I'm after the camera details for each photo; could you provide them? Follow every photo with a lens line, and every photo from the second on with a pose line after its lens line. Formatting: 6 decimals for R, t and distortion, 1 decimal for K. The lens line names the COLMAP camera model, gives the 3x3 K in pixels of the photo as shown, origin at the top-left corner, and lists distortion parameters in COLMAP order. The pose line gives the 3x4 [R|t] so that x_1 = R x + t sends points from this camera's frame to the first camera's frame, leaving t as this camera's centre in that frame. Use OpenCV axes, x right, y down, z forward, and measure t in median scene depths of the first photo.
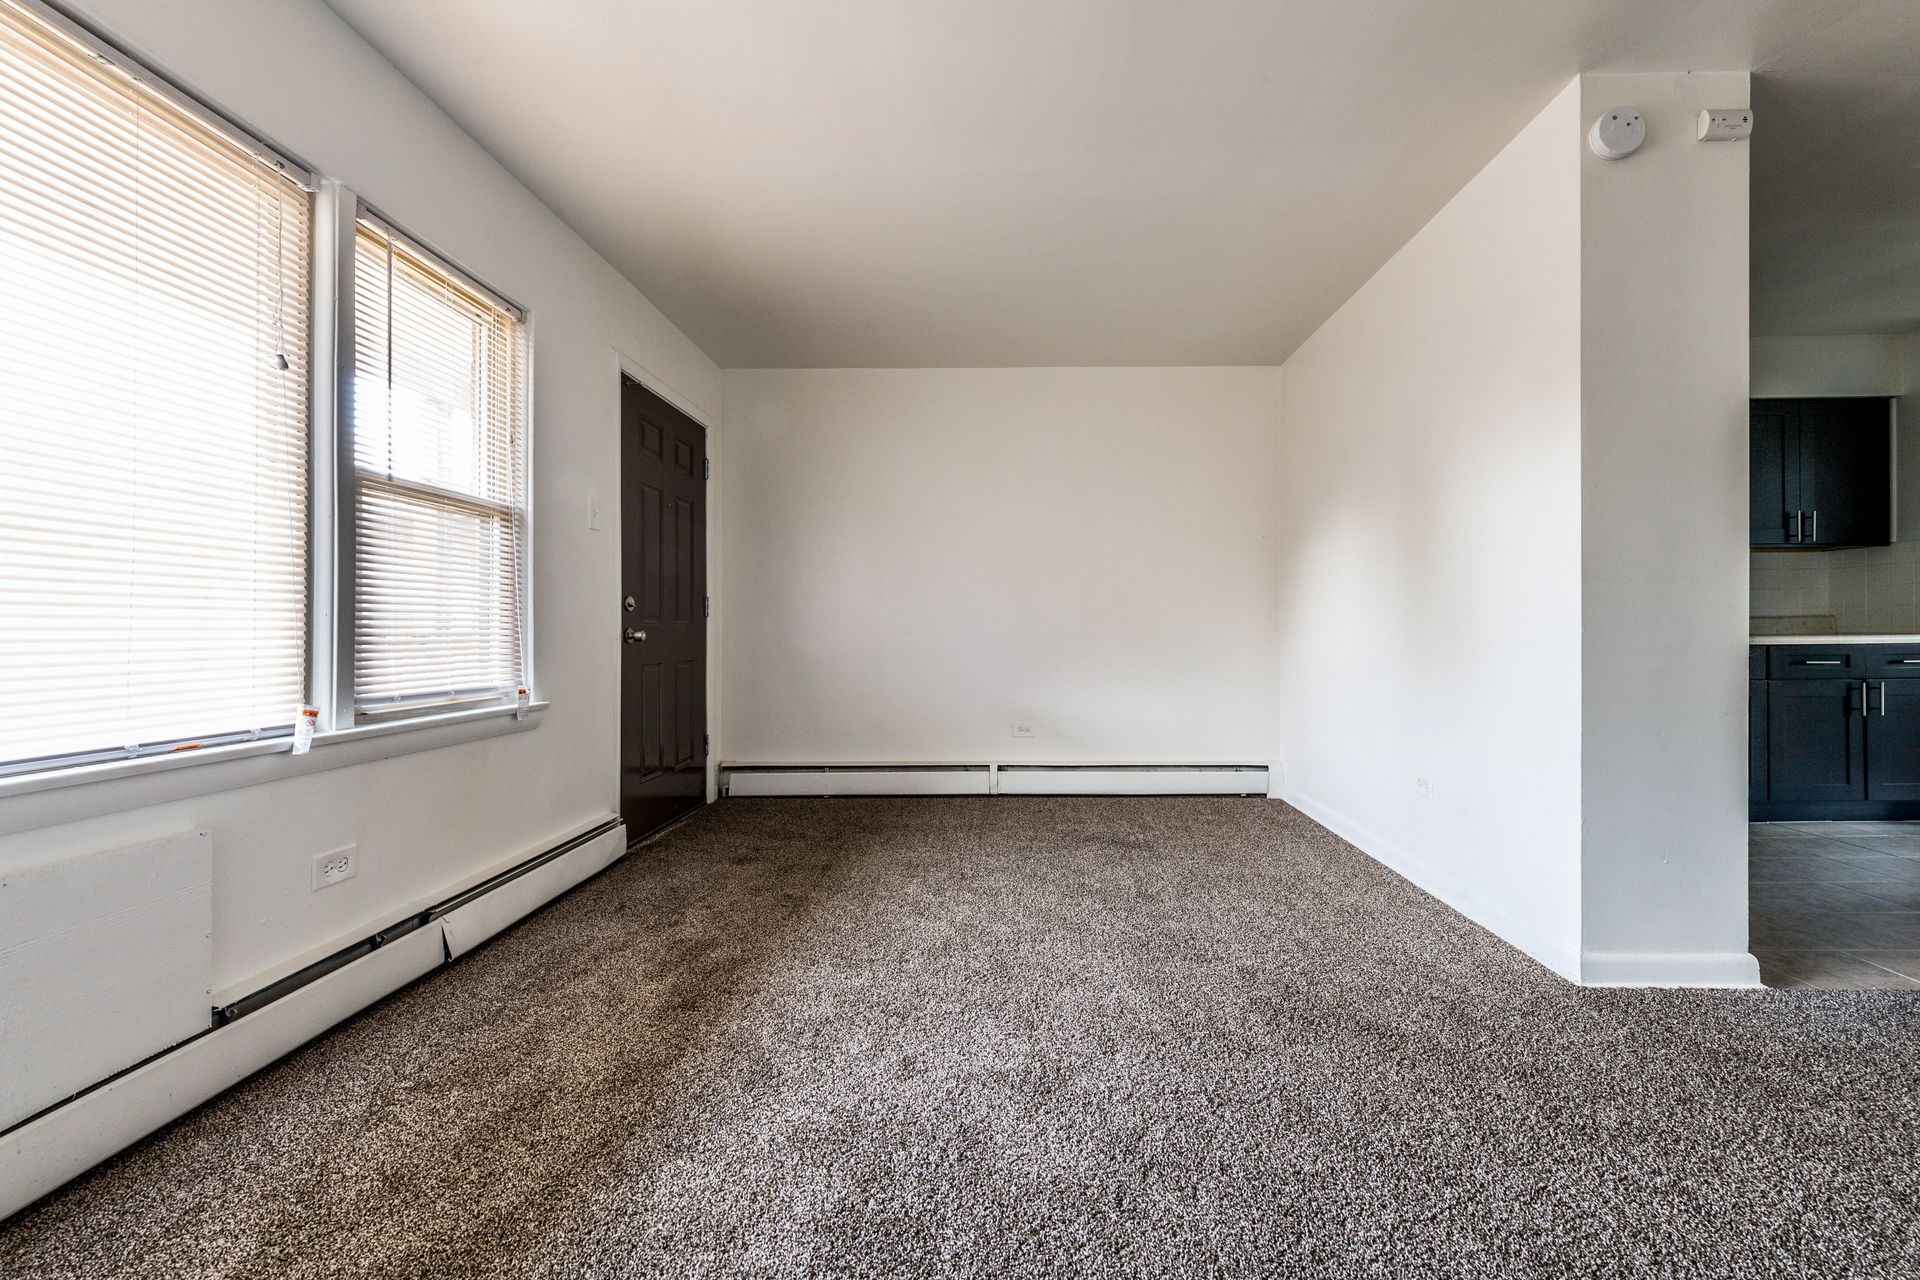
lens RADIAL K [[760.4, 0, 961.9], [0, 760.4, 635.6], [0, 0, 1]] dist [0.005532, -0.001365]
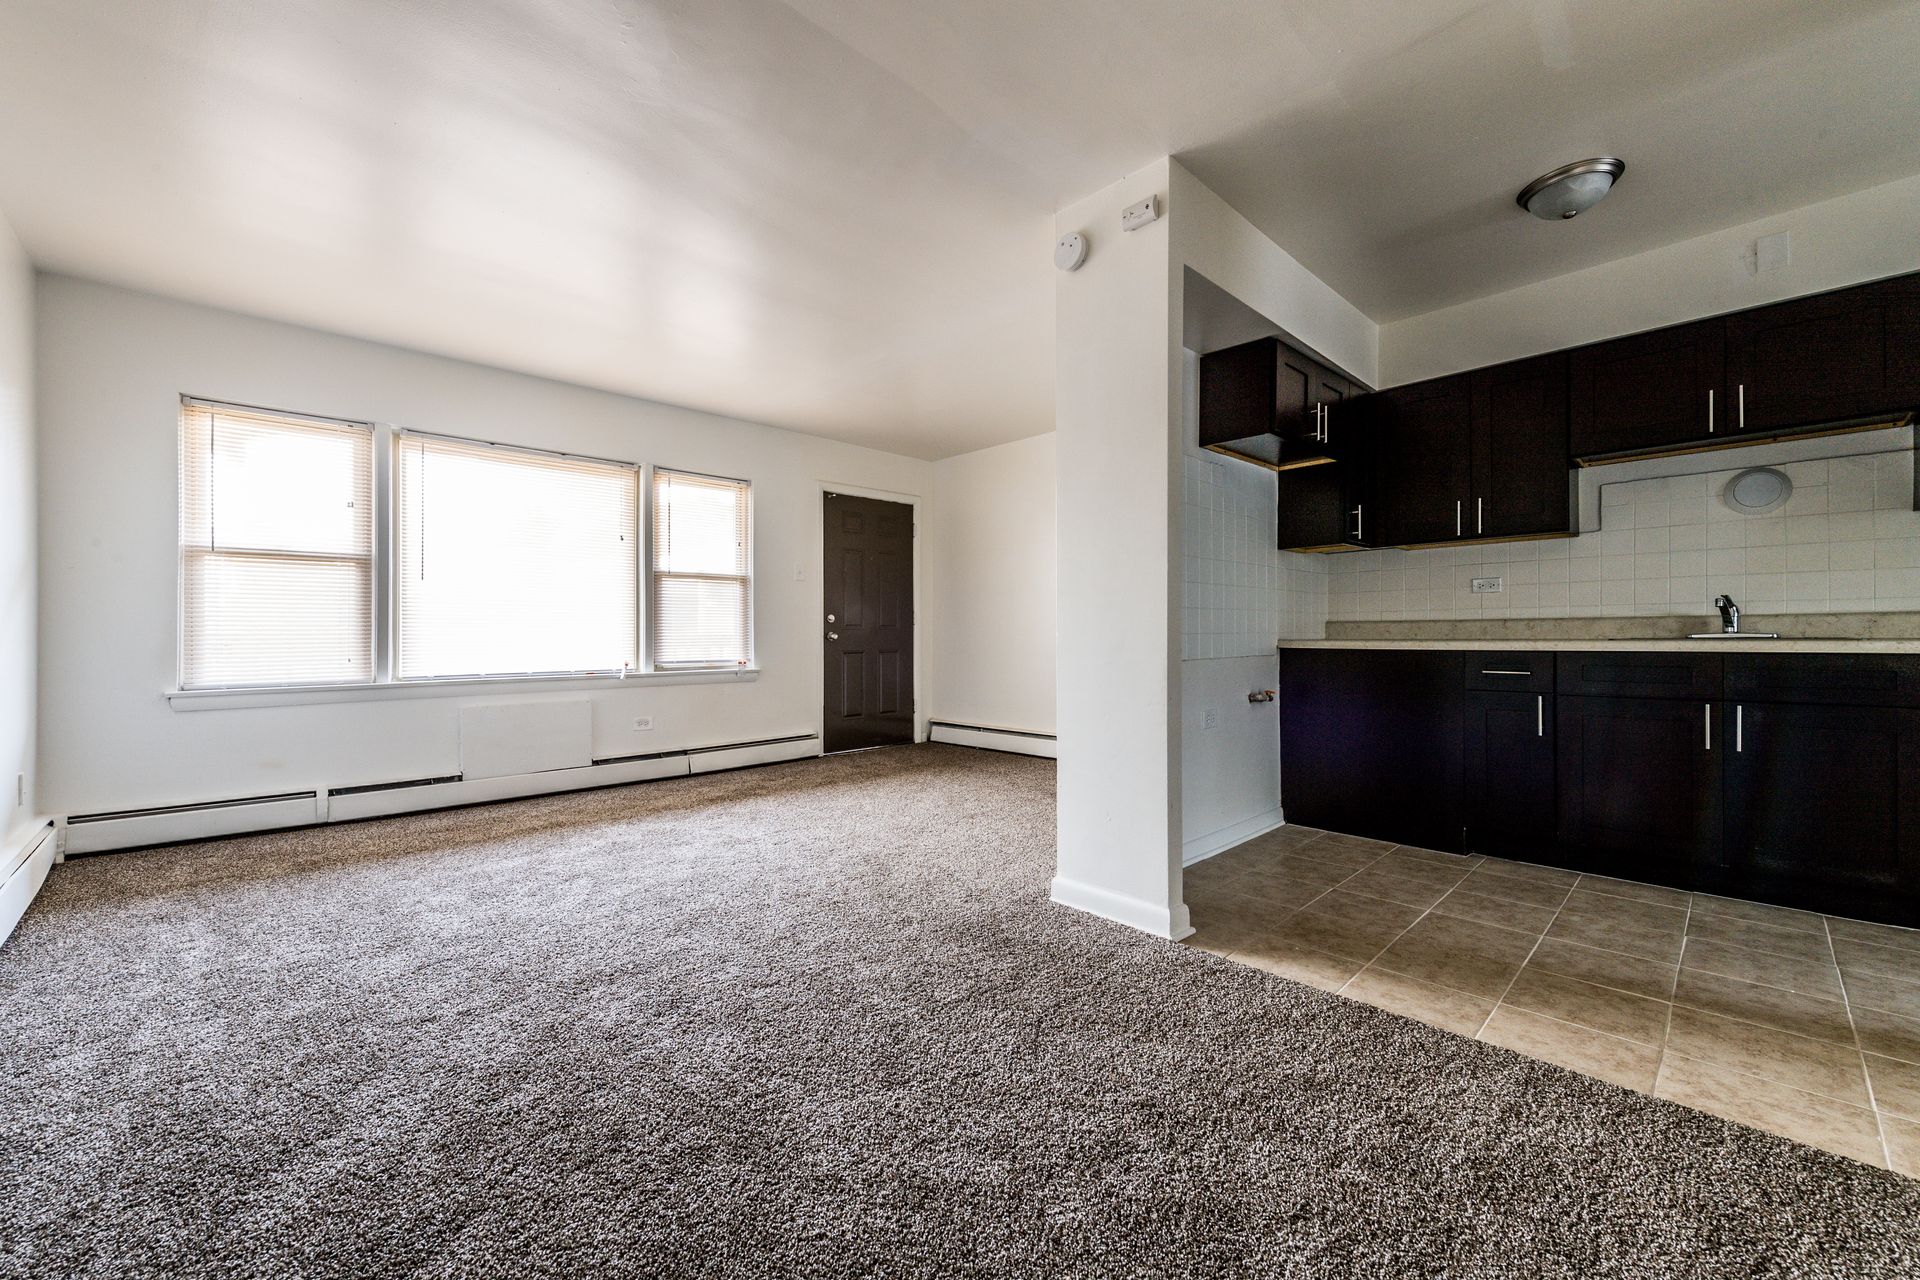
lens RADIAL K [[760.4, 0, 939.6], [0, 760.4, 642.7], [0, 0, 1]] dist [0.005532, -0.001365]
pose [[0.685590, 0.009141, -0.727931, 1.046140], [0.000508, 0.999915, 0.013035, -0.007194], [0.727988, -0.009307, 0.685527, -0.036288]]
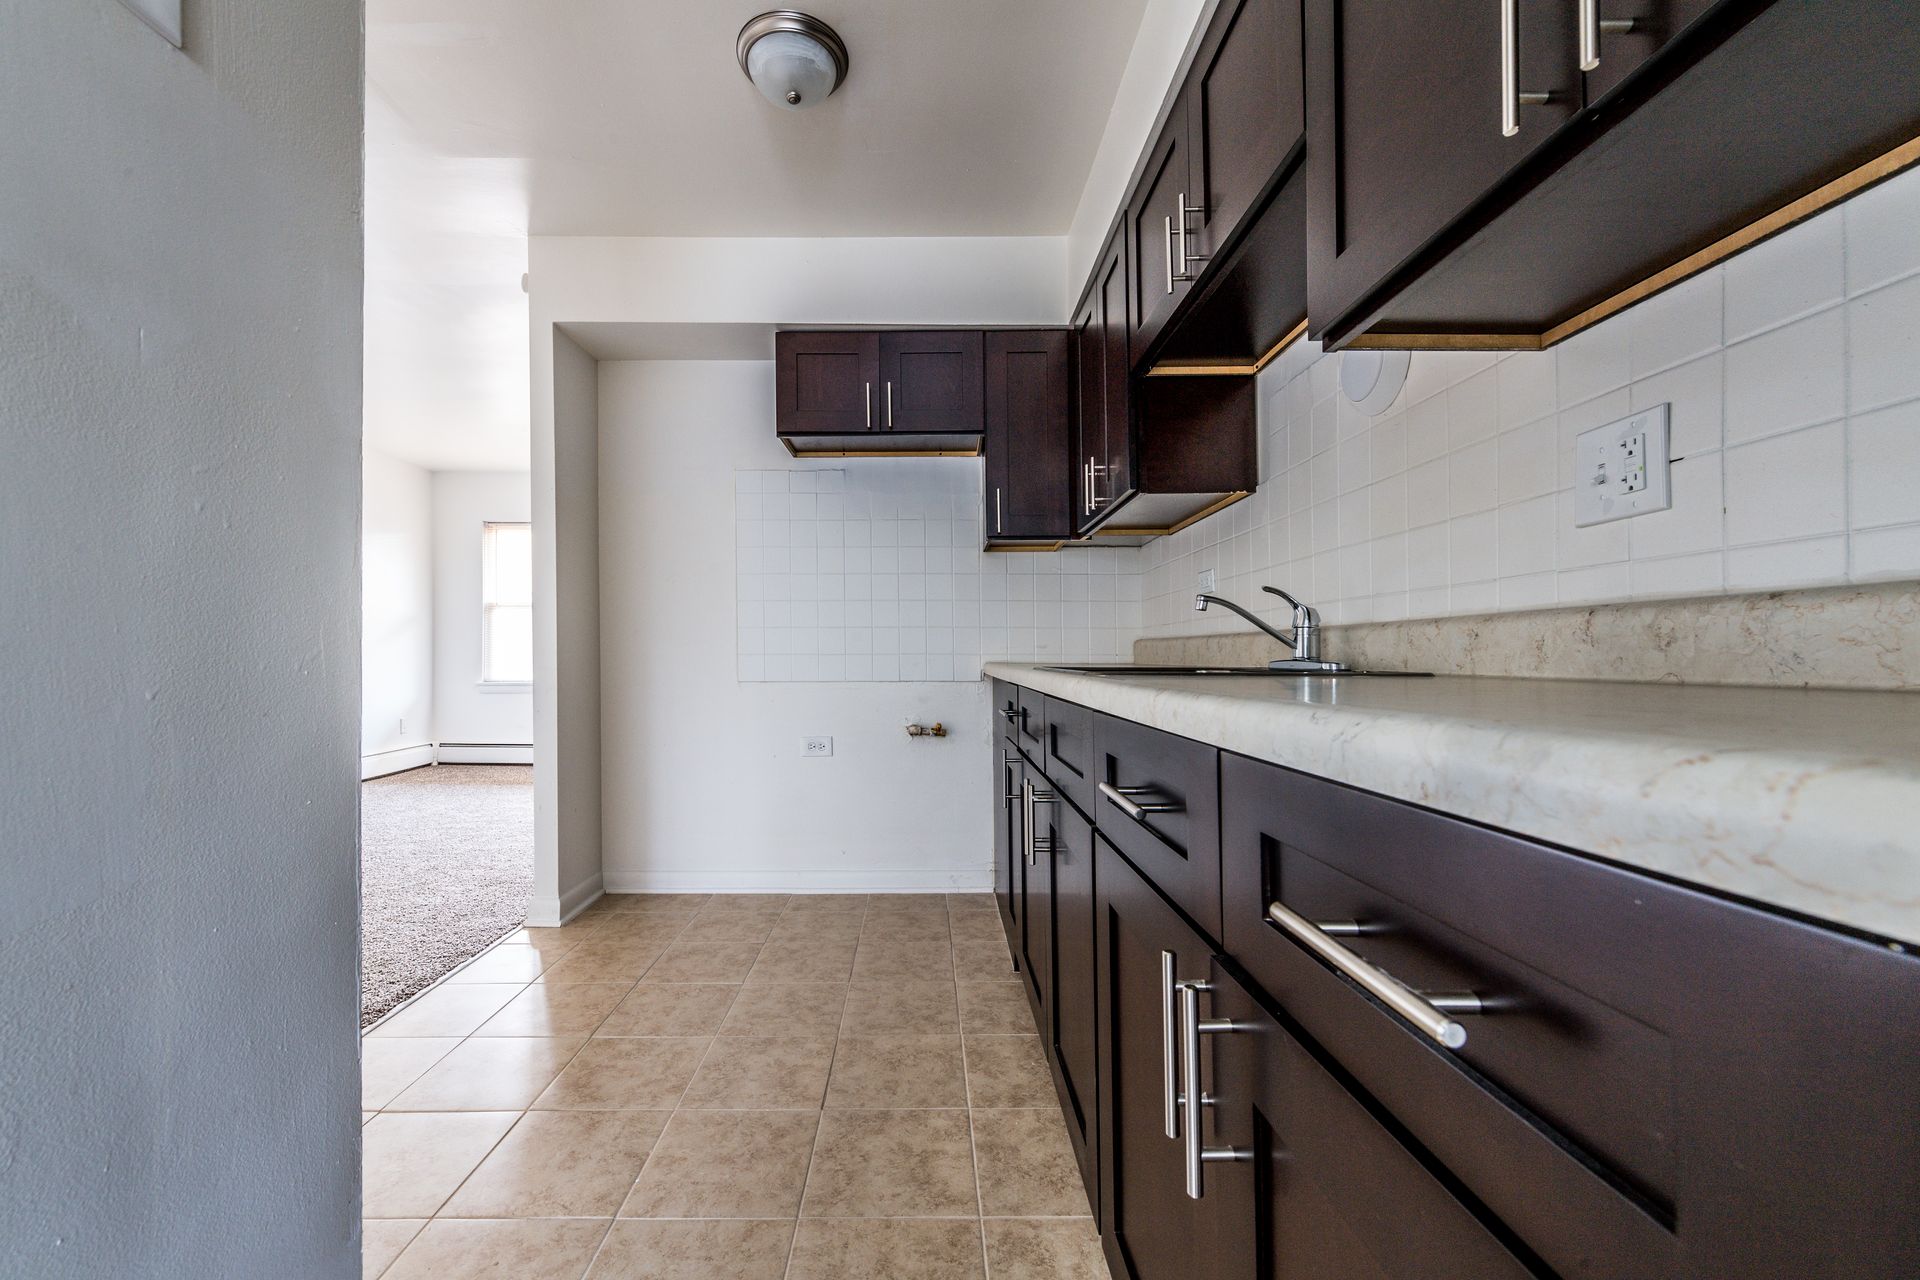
lens RADIAL K [[760.4, 0, 911.5], [0, 760.4, 654.0], [0, 0, 1]] dist [0.005532, -0.001365]
pose [[-0.014213, 0.005527, -0.999884, 1.484220], [-0.002378, 0.999982, 0.005561, -0.012370], [0.999896, 0.002457, -0.014199, 1.023861]]
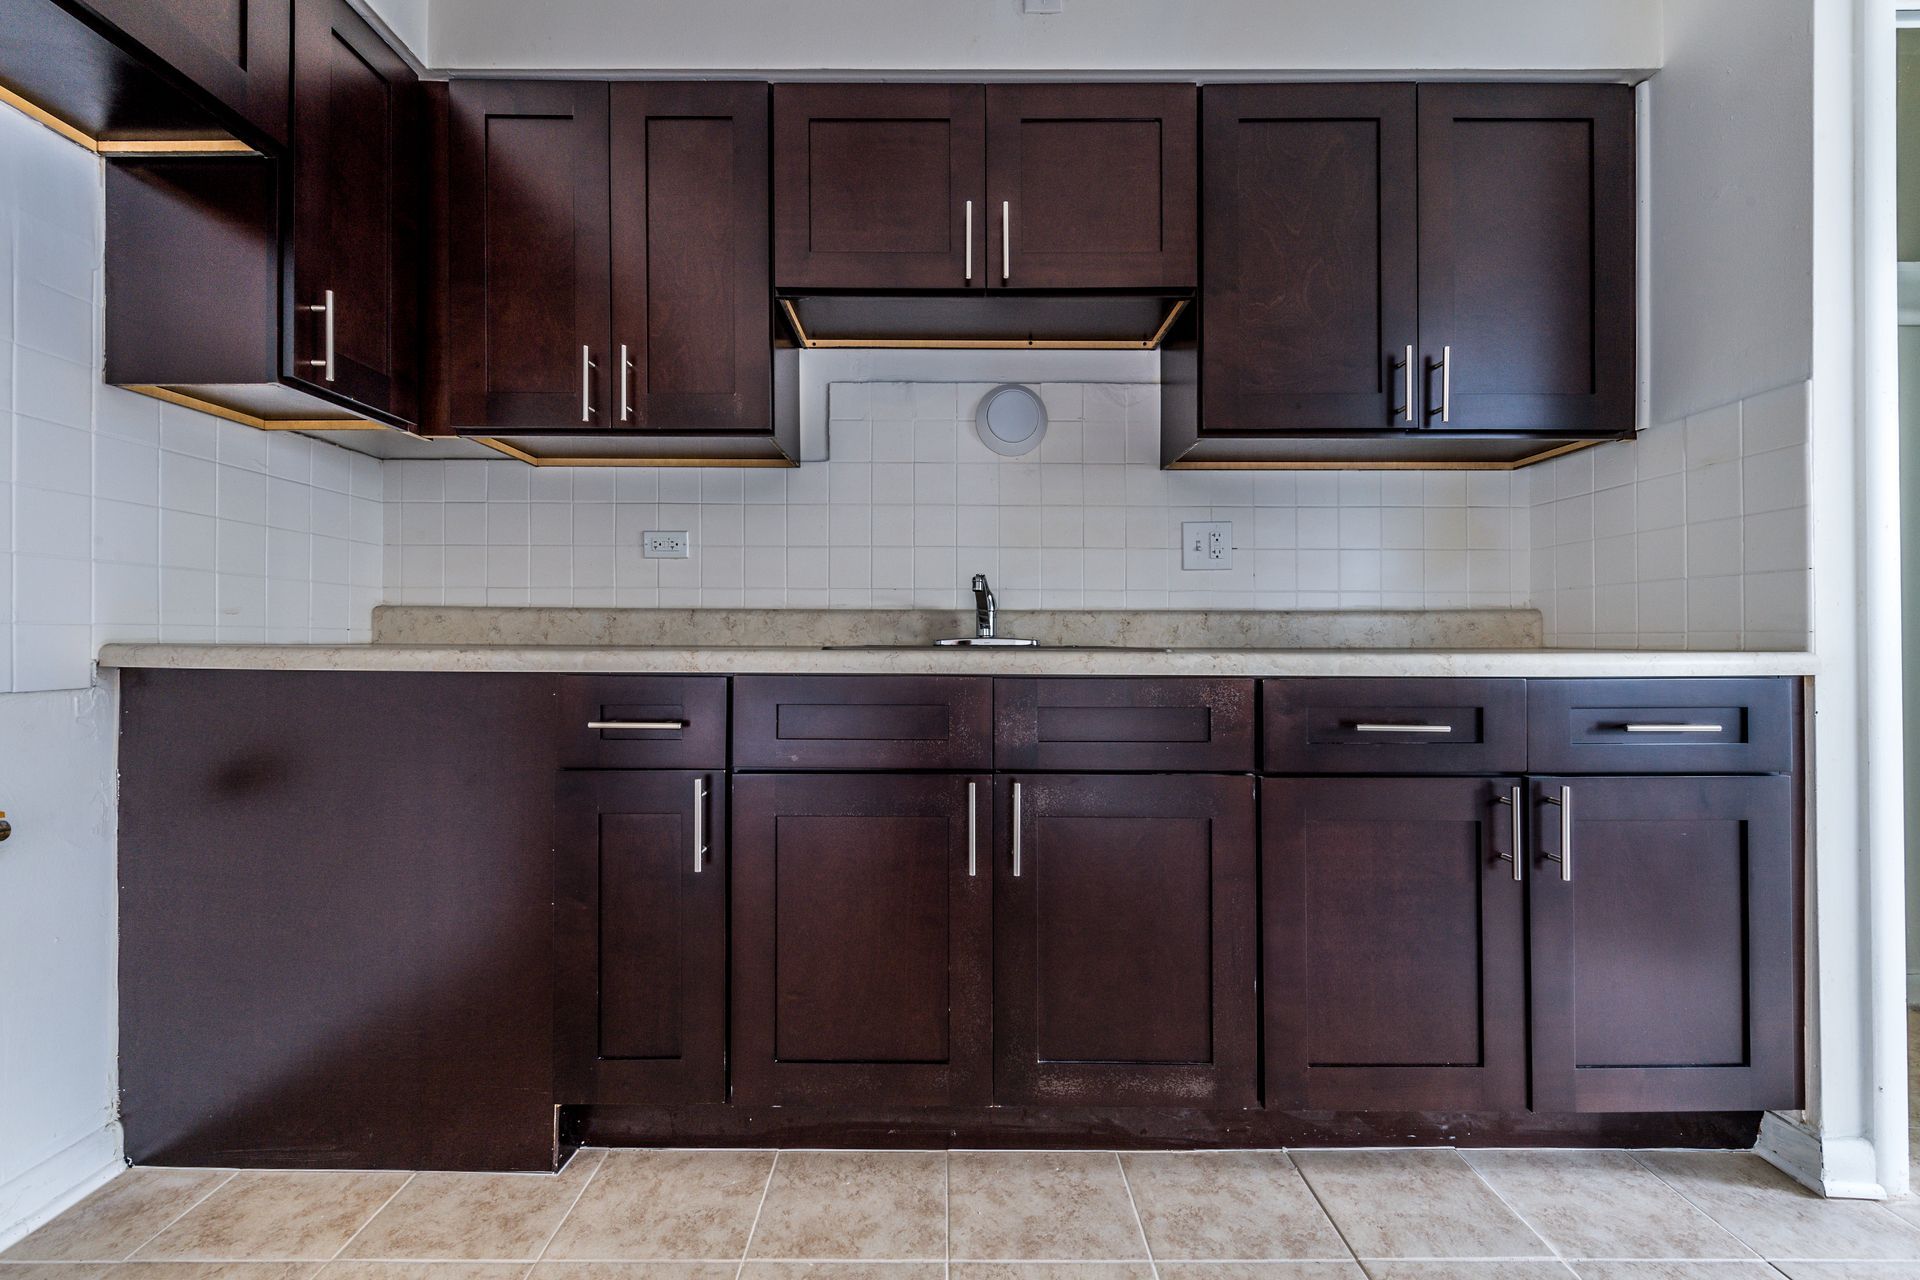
lens RADIAL K [[760.4, 0, 948.1], [0, 760.4, 627.3], [0, 0, 1]] dist [0.005532, -0.001365]
pose [[0.999902, 0.013019, 0.005154, 1.000303], [-0.012916, 0.999728, -0.019419, -0.003365], [-0.005405, 0.019350, 0.999798, 0.703775]]
